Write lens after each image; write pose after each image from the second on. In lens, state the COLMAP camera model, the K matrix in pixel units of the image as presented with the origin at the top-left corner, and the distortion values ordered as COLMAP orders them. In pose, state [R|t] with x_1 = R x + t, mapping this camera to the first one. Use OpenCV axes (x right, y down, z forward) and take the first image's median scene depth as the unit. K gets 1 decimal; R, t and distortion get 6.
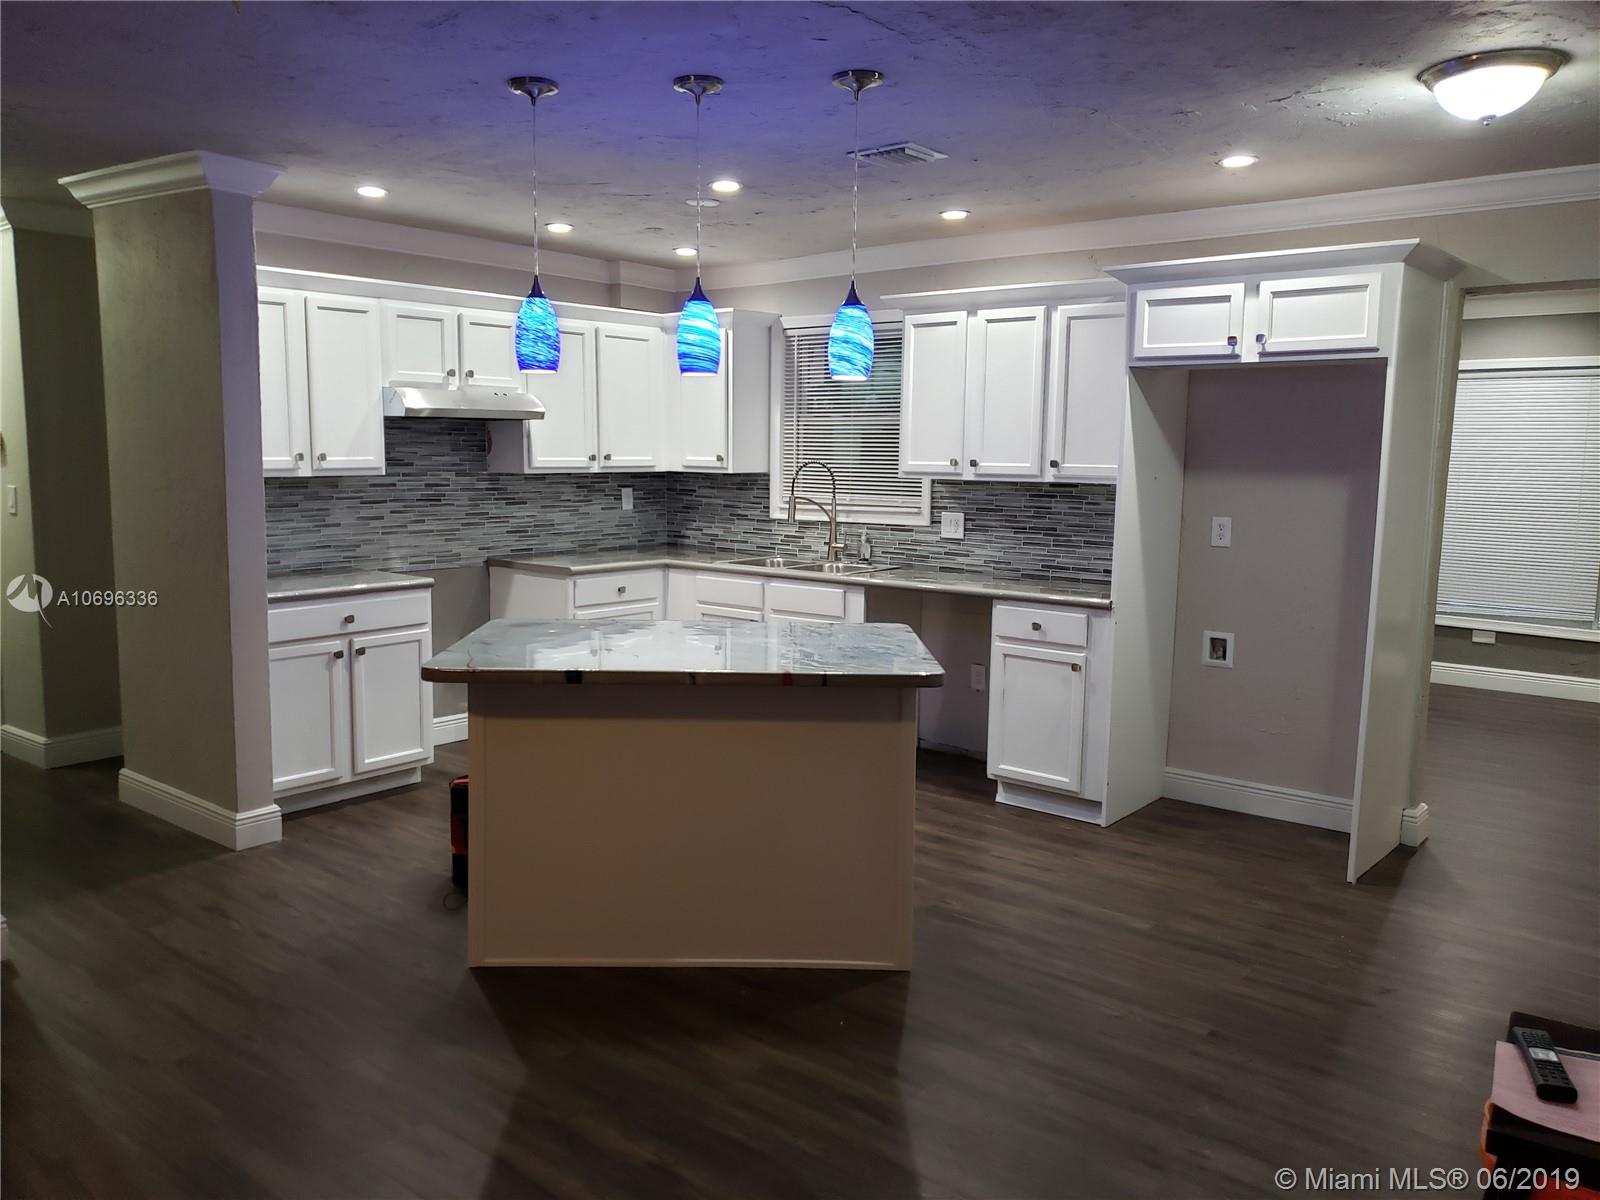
lens RADIAL K [[1234.3, 0, 772.2], [0, 1234.3, 602.7], [0, 0, 1]] dist [0.173564, -0.371467]
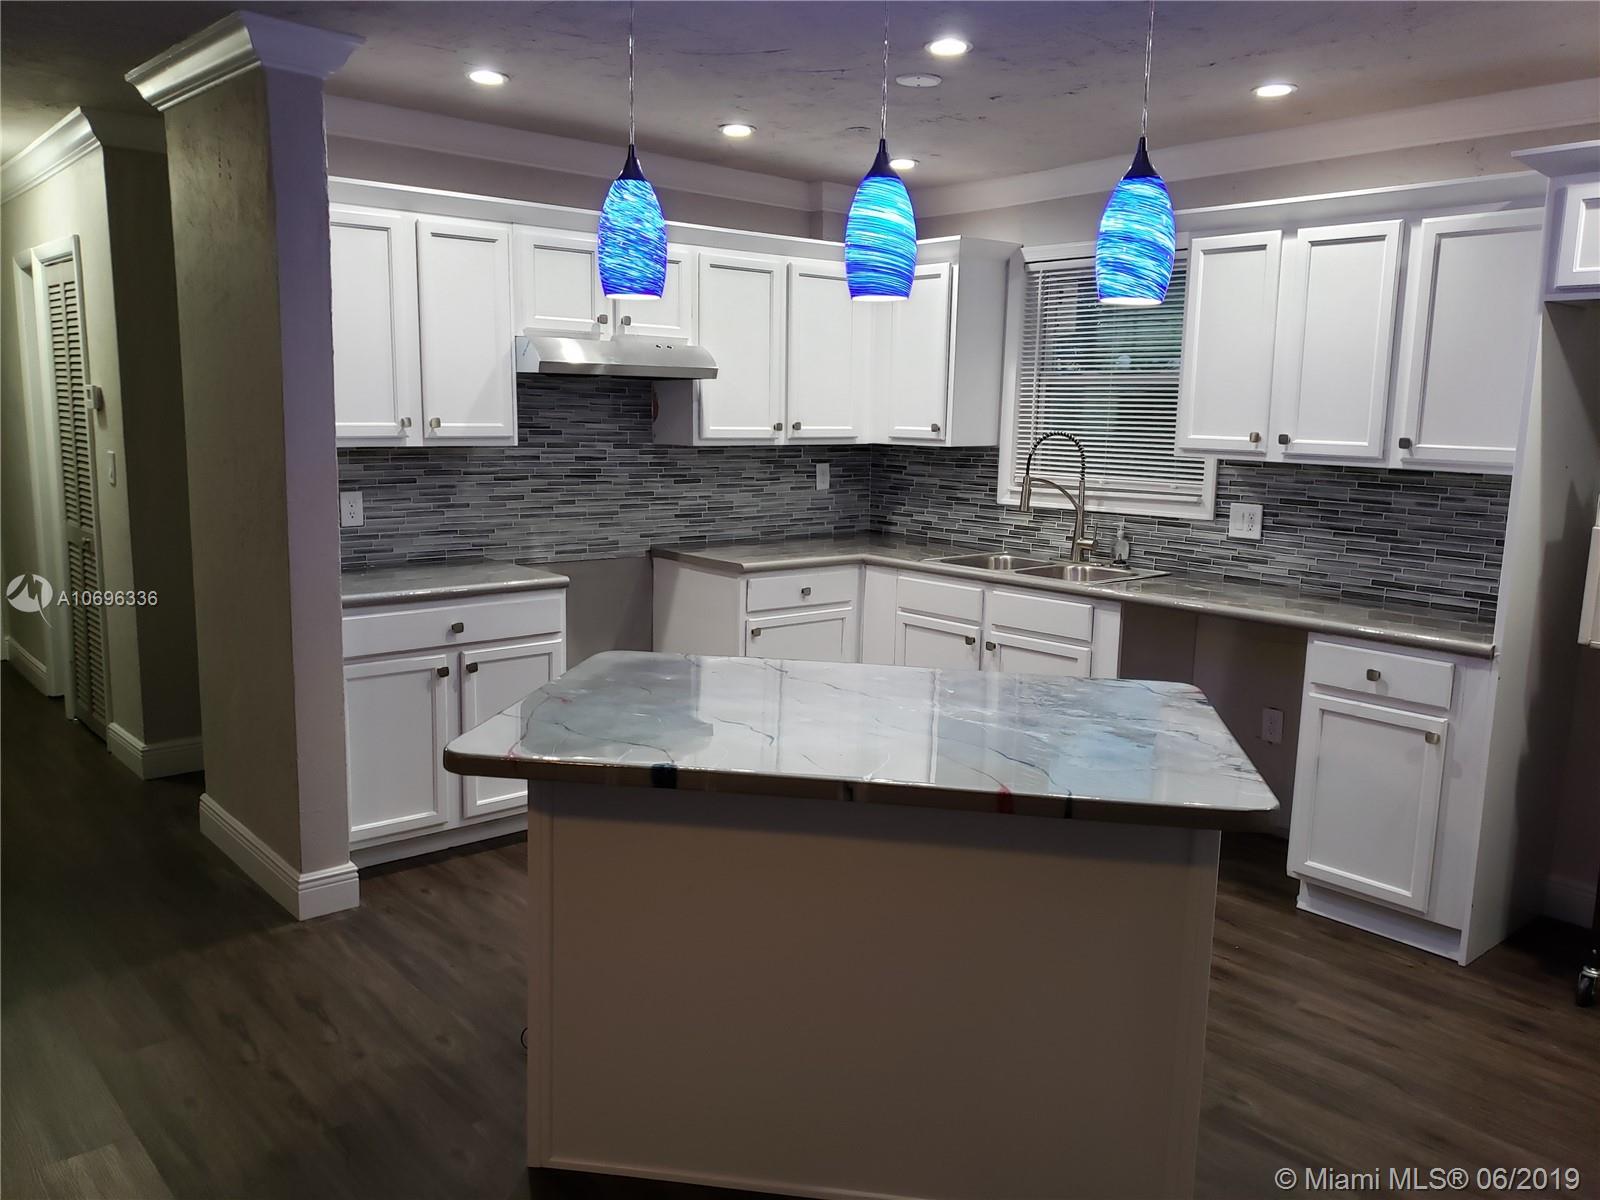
lens RADIAL K [[1237.1, 0, 801.4], [0, 1237.1, 614.0], [0, 0, 1]] dist [0.089807, -0.176964]
pose [[0.986437, 0.036327, -0.160072, 0.004737], [-0.030607, 0.998807, 0.038057, -0.030210], [0.161264, -0.032642, 0.986371, 0.235569]]
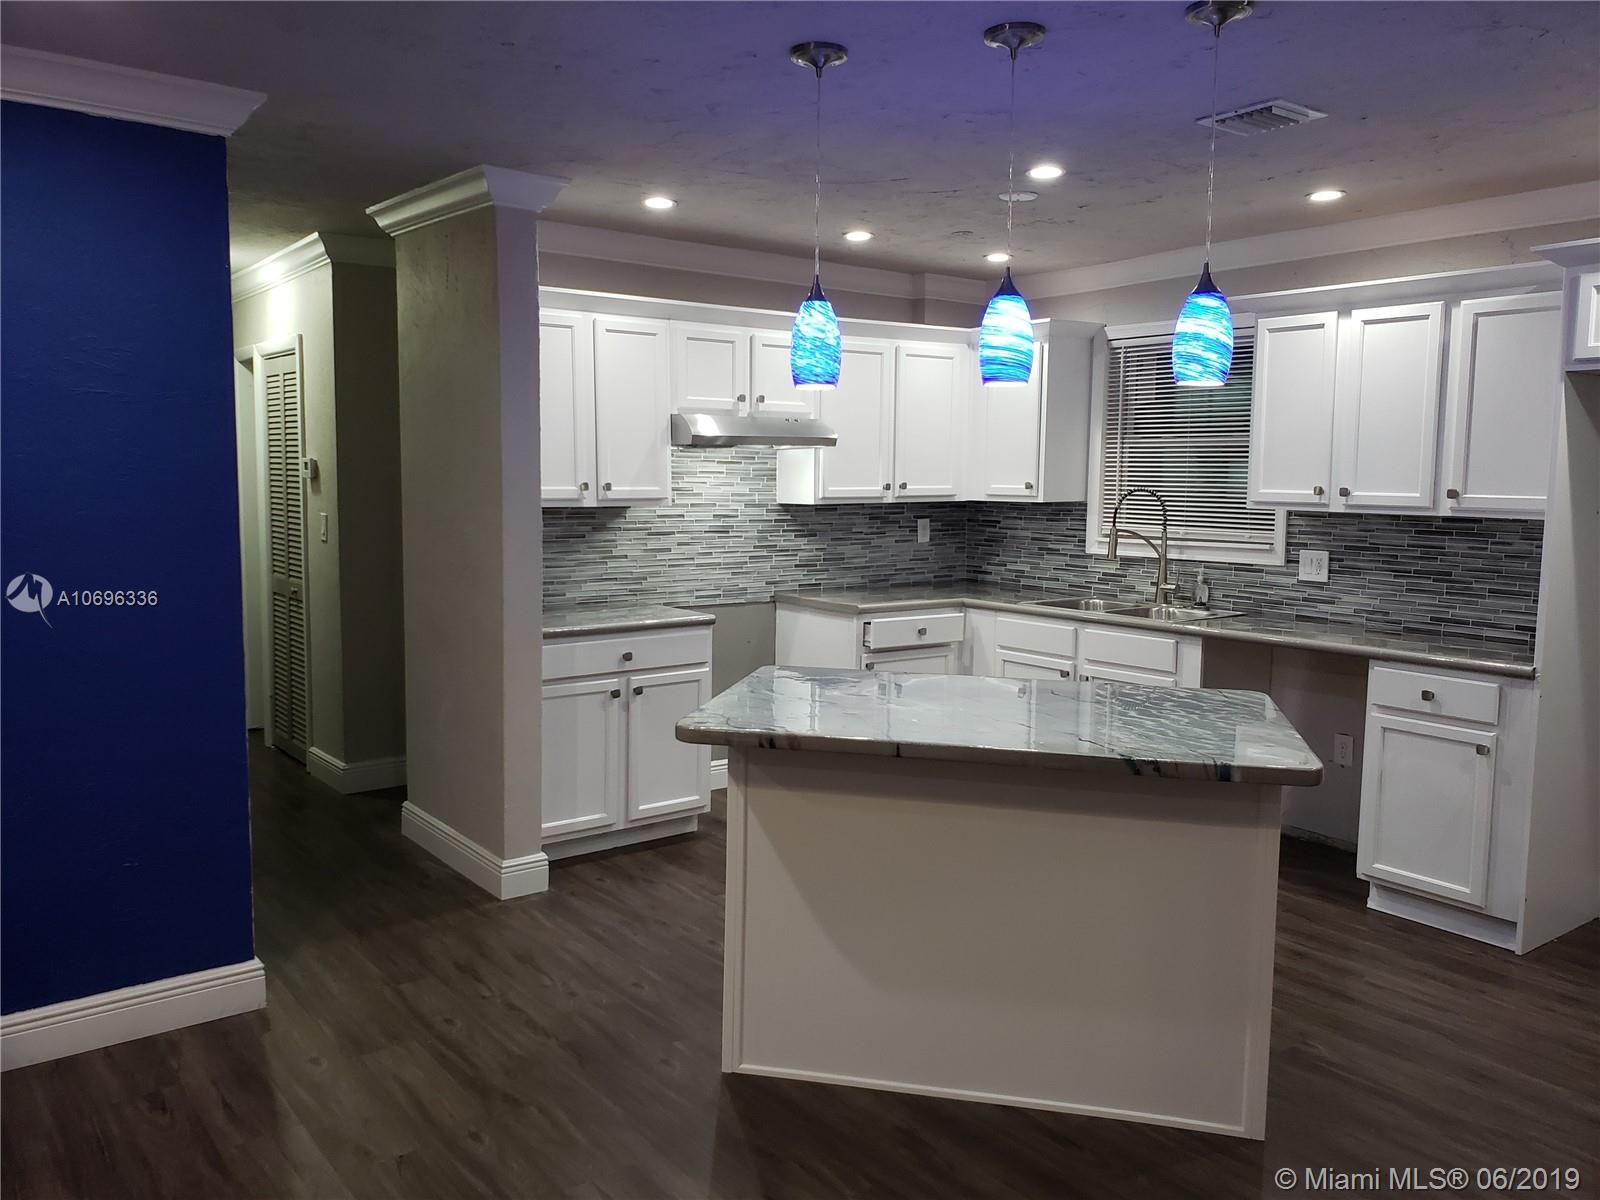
lens RADIAL K [[1246.9, 0, 775.3], [0, 1246.9, 597.9], [0, 0, 1]] dist [0.014692, -0.009343]
pose [[0.970396, 0.022168, -0.240498, -0.003457], [-0.028558, 0.999325, -0.023119, -0.012377], [0.239824, 0.029303, 0.970374, 0.107013]]
